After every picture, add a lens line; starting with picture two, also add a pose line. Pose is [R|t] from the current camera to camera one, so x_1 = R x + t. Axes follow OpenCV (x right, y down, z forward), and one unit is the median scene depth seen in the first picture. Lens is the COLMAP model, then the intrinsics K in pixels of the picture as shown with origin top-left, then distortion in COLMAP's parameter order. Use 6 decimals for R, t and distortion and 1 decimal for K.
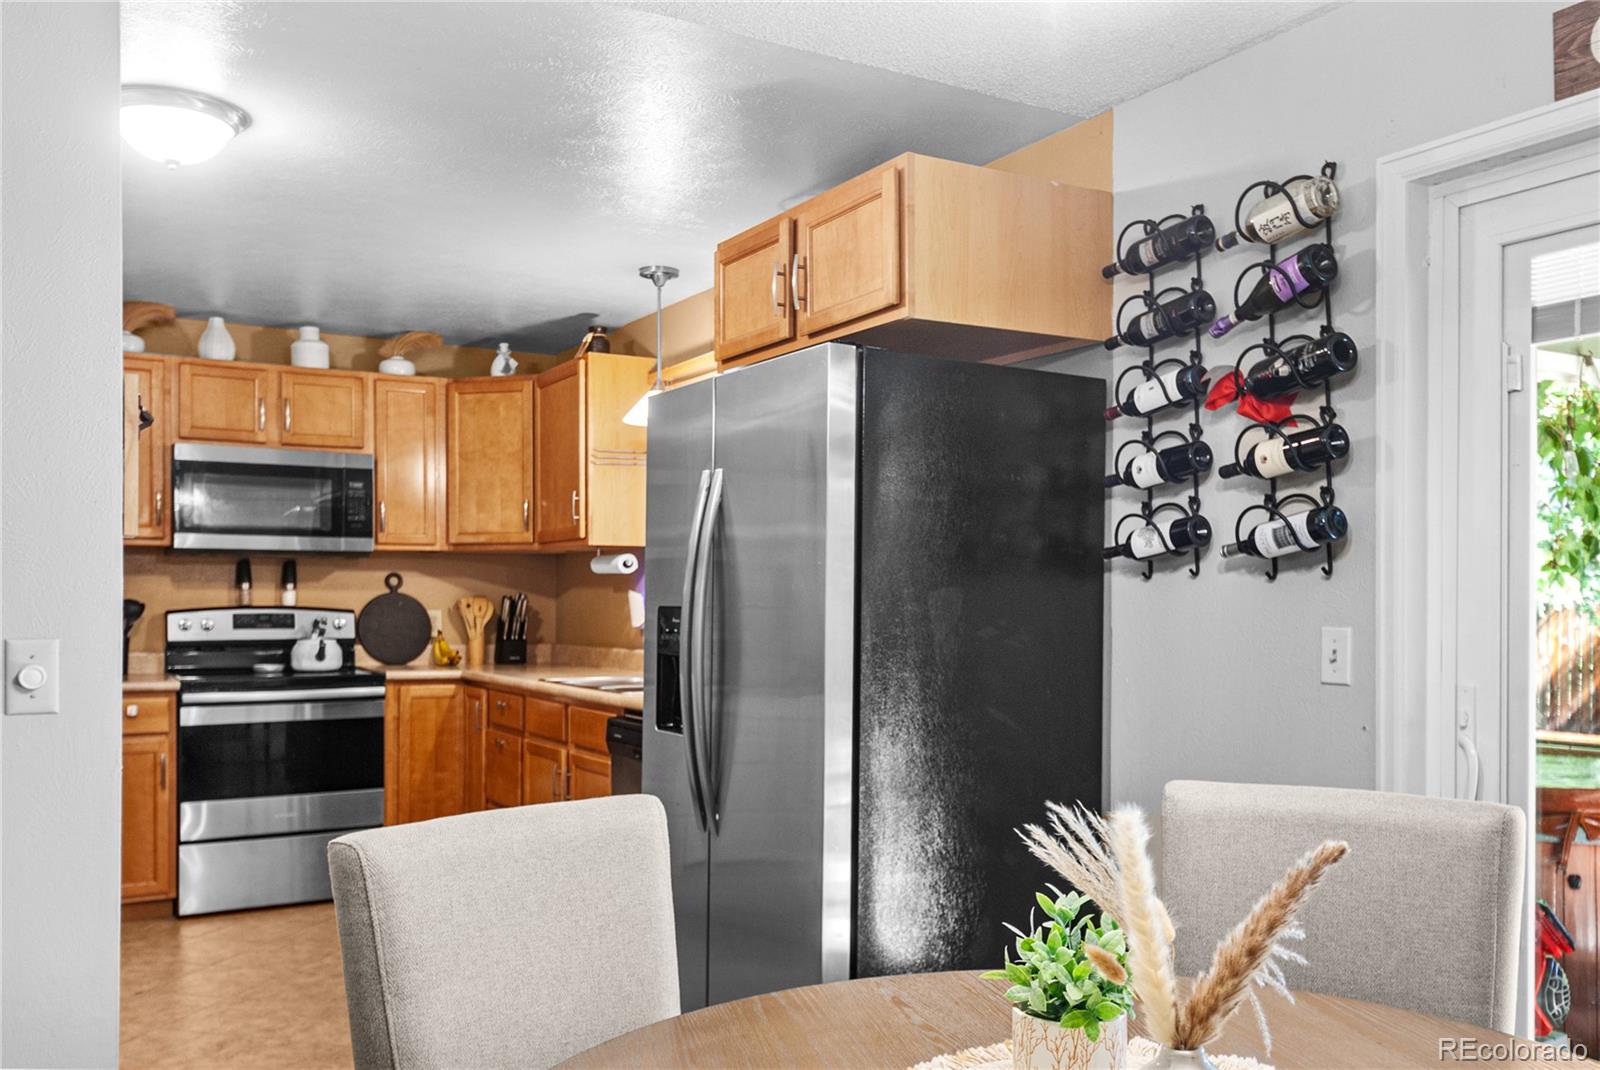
lens RADIAL K [[1358.2, 0, 827.8], [0, 1358.2, 589.0], [0, 0, 1]] dist [-0.005623, -0.004485]
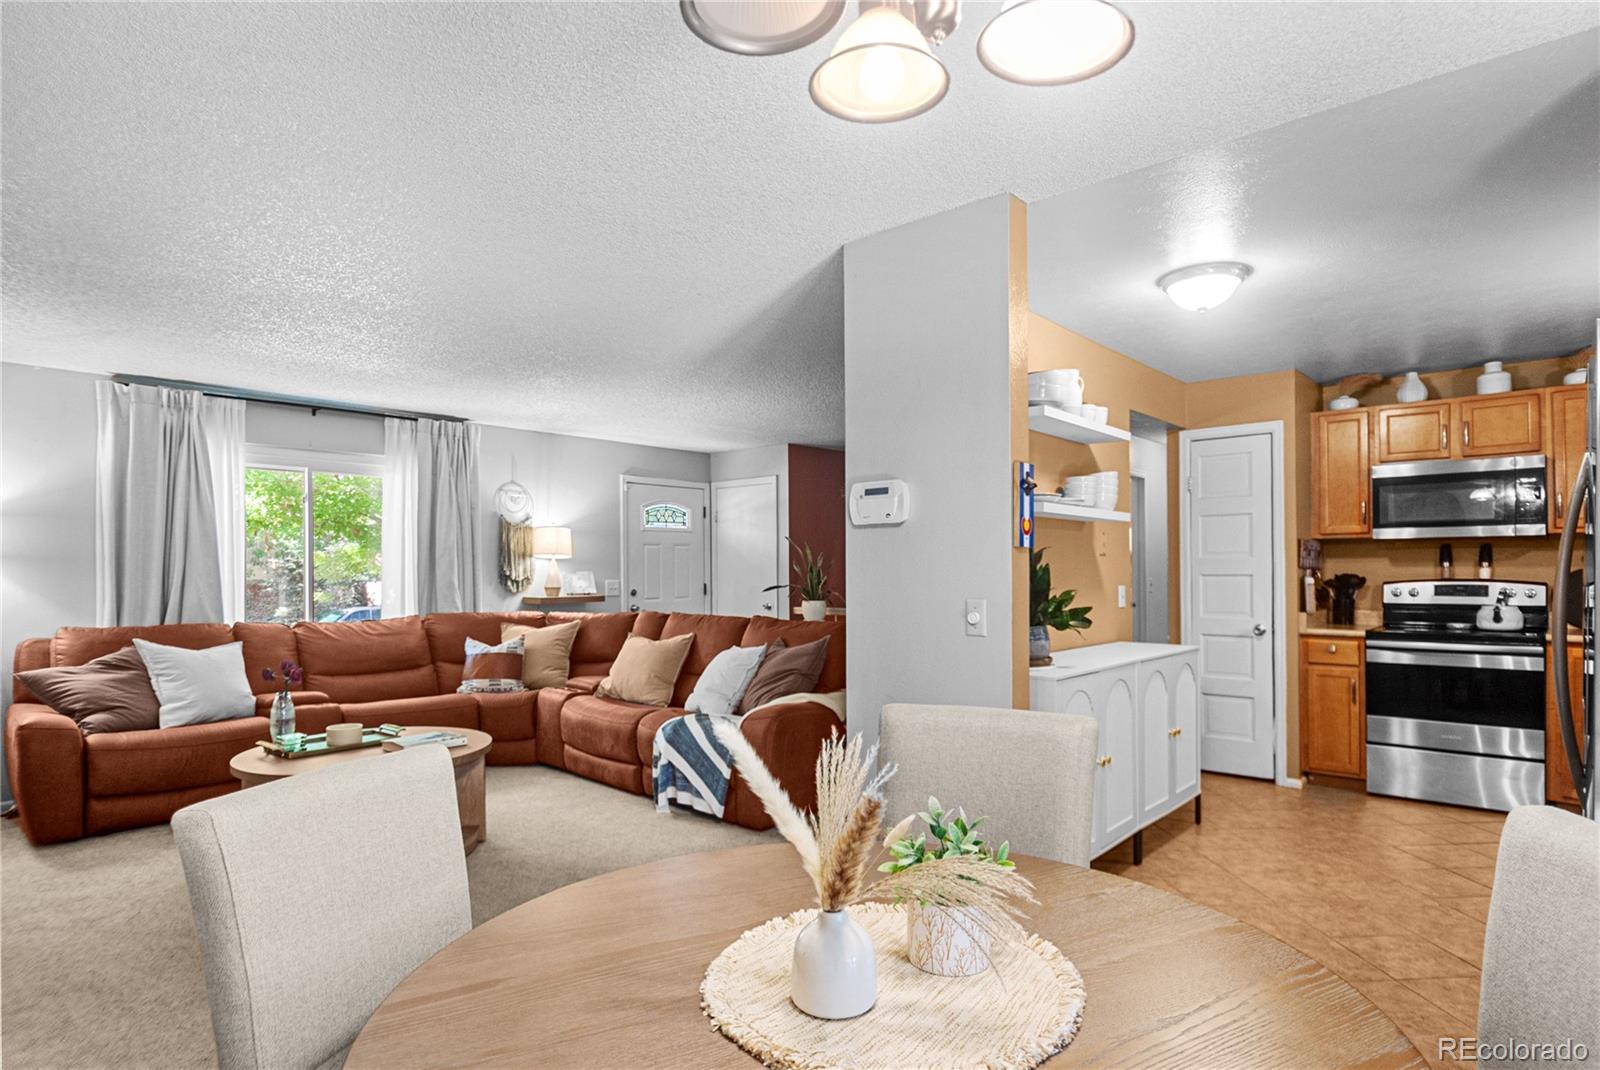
lens RADIAL K [[870.2, 0, 805.4], [0, 870.2, 568.0], [0, 0, 1]] dist [-0.001969, -0.001683]
pose [[0.286309, -0.004775, -0.958126, 0.222204], [0.012679, 0.999919, -0.001194, -0.005661], [0.958054, -0.011806, 0.286346, 0.141510]]
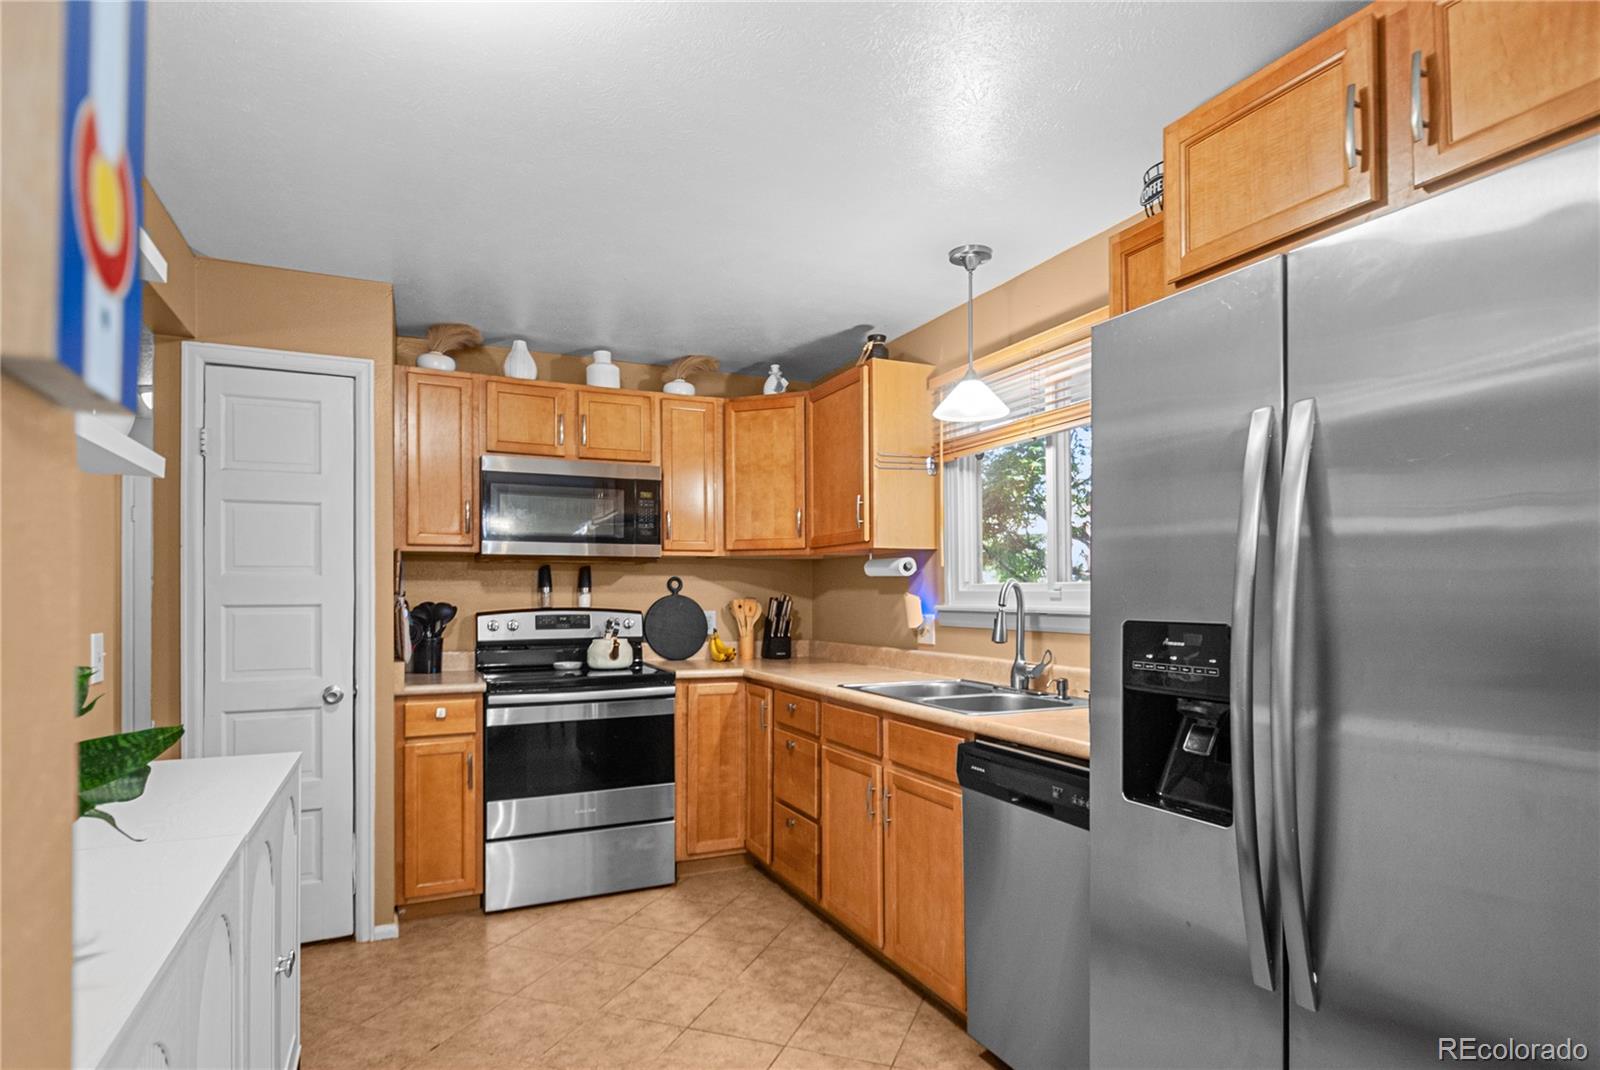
lens RADIAL K [[845.8, 0, 802.3], [0, 845.8, 582.9], [0, 0, 1]] dist [0.001613, -0.000130]
pose [[0.994326, -0.004671, -0.106274, -0.153930], [0.004139, 0.999978, -0.005234, -0.003300], [0.106296, 0.004764, 0.994323, 0.348940]]
